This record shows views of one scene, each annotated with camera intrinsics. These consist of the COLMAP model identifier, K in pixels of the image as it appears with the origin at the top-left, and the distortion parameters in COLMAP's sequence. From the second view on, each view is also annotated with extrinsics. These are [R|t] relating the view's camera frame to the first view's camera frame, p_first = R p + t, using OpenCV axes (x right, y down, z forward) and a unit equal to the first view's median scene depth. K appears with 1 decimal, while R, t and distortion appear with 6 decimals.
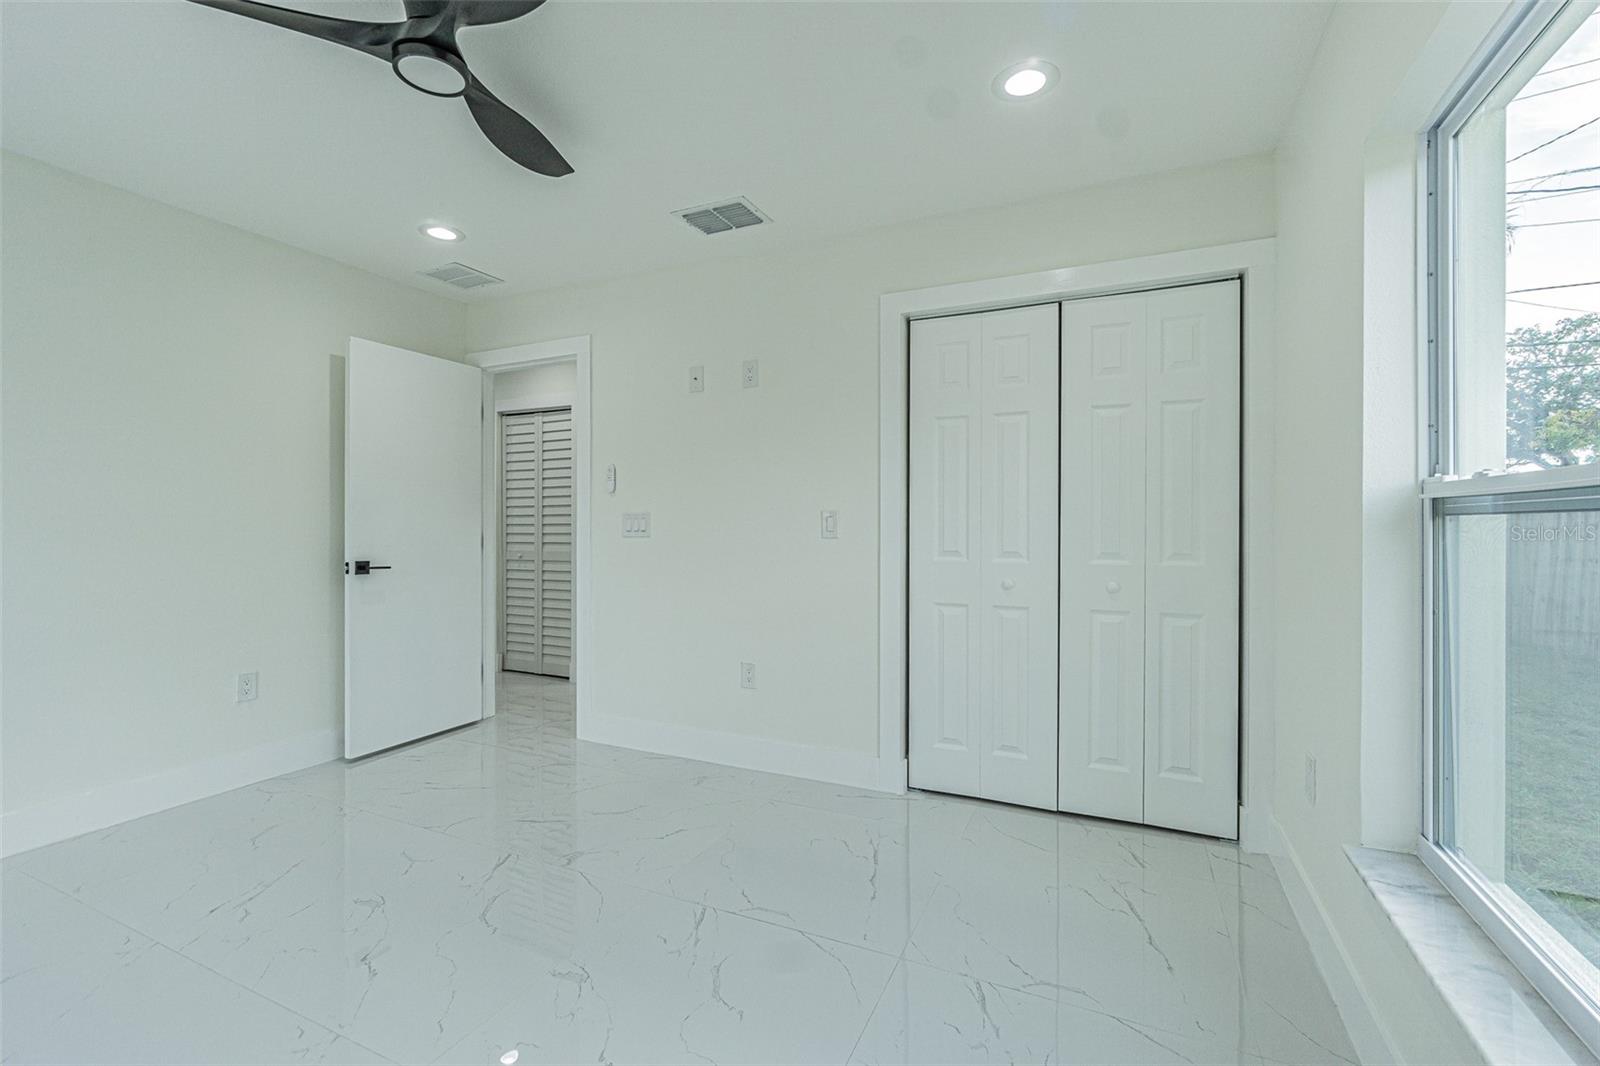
lens RADIAL K [[684.7, 0, 803.6], [0, 684.7, 528.0], [0, 0, 1]] dist [-0.002293, -0.000574]
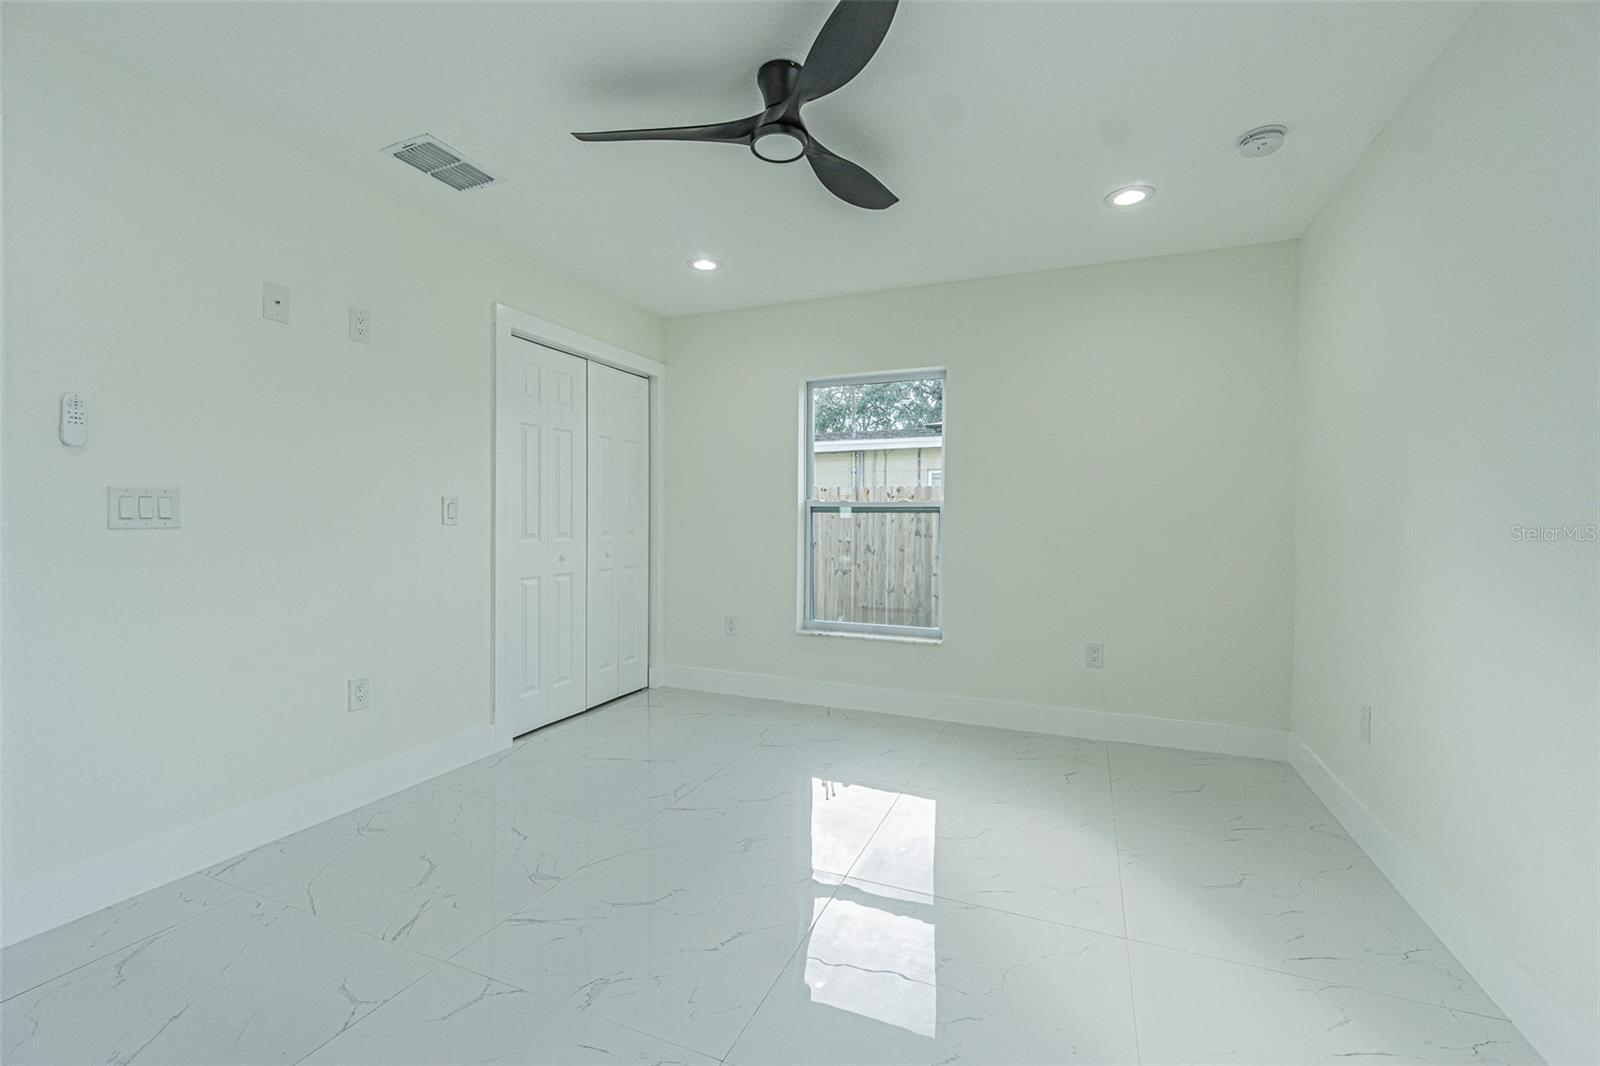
lens RADIAL K [[684.7, 0, 796.4], [0, 684.7, 527.7], [0, 0, 1]] dist [-0.002293, -0.000574]
pose [[-0.029332, -0.015865, 0.999444, -1.024303], [-0.000700, 0.999874, 0.015852, 0.003180], [-0.999569, -0.000235, -0.029340, 0.561698]]
